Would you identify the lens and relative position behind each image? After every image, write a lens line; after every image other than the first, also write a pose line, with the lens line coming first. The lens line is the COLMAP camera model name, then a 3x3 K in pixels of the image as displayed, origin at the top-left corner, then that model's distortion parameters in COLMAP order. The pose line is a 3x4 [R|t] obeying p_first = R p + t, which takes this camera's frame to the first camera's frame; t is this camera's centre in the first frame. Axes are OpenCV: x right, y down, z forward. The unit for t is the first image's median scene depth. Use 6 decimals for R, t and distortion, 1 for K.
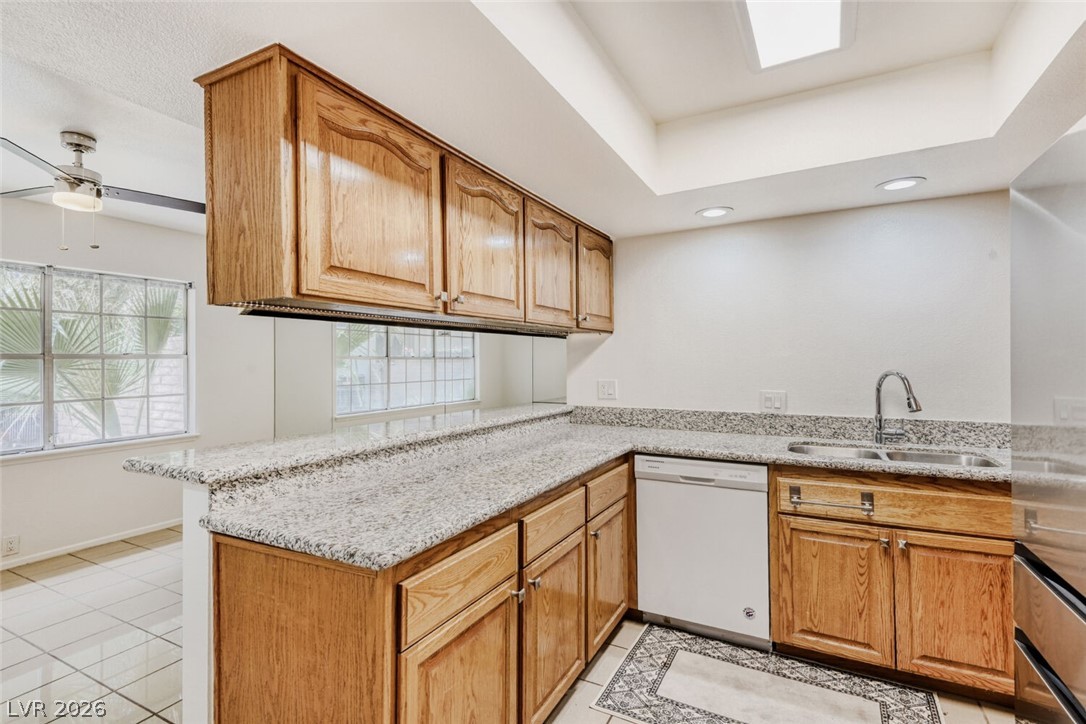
lens RADIAL K [[517.2, 0, 543.0], [0, 517.2, 362.0], [0, 0, 1]] dist [-0.000767, -0.000223]
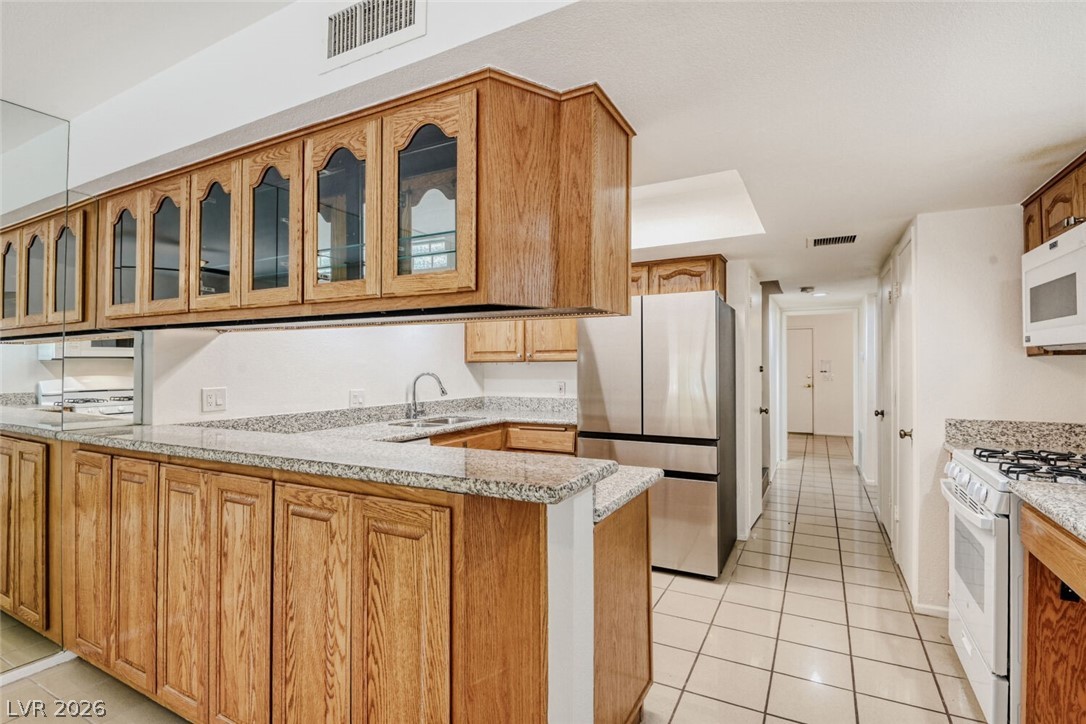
lens RADIAL K [[517.2, 0, 543.0], [0, 517.2, 362.0], [0, 0, 1]] dist [-0.000767, -0.000223]
pose [[0.007660, 0.017714, 0.999814, -0.812394], [0.011817, 0.999772, -0.017804, 0.016424], [-0.999901, 0.011951, 0.007449, 0.542224]]
